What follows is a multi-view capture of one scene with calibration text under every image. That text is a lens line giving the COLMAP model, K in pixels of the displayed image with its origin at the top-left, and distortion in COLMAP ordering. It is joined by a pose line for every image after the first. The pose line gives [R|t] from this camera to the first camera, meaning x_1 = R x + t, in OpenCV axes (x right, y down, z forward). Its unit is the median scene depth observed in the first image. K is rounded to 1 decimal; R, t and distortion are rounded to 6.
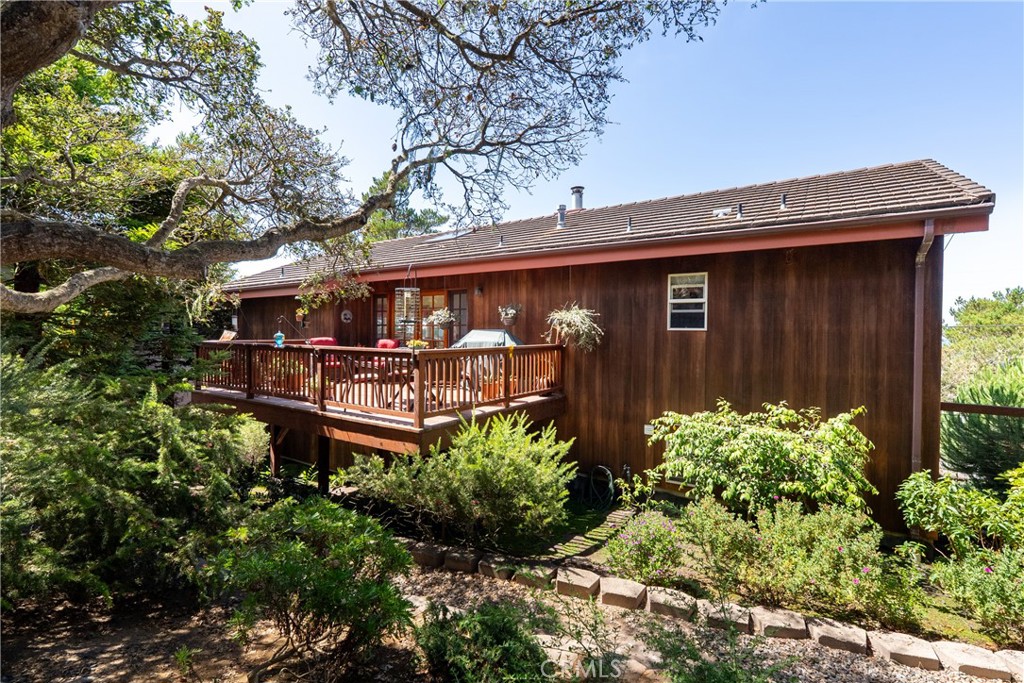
lens RADIAL K [[465.7, 0, 511.2], [0, 465.7, 339.2], [0, 0, 1]] dist [-0.007170, 0.002778]
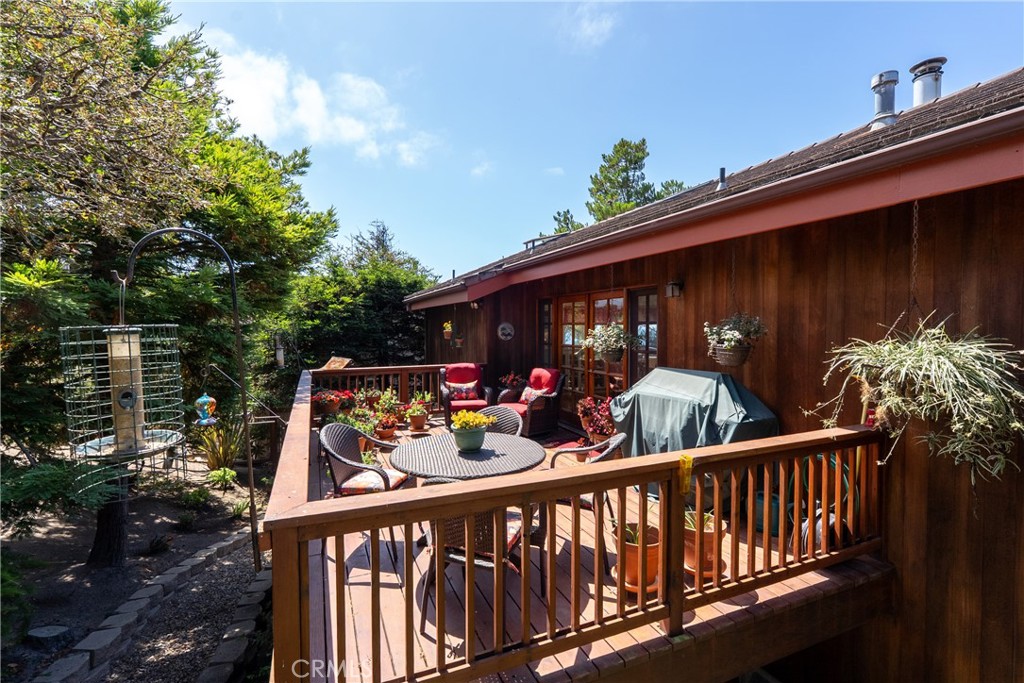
lens RADIAL K [[465.7, 0, 512.9], [0, 465.7, 338.9], [0, 0, 1]] dist [-0.007170, 0.002778]
pose [[0.839675, 0.005557, -0.543061, 0.061550], [-0.000833, 0.999960, 0.008944, -0.057645], [0.543089, -0.007057, 0.839646, 0.522628]]
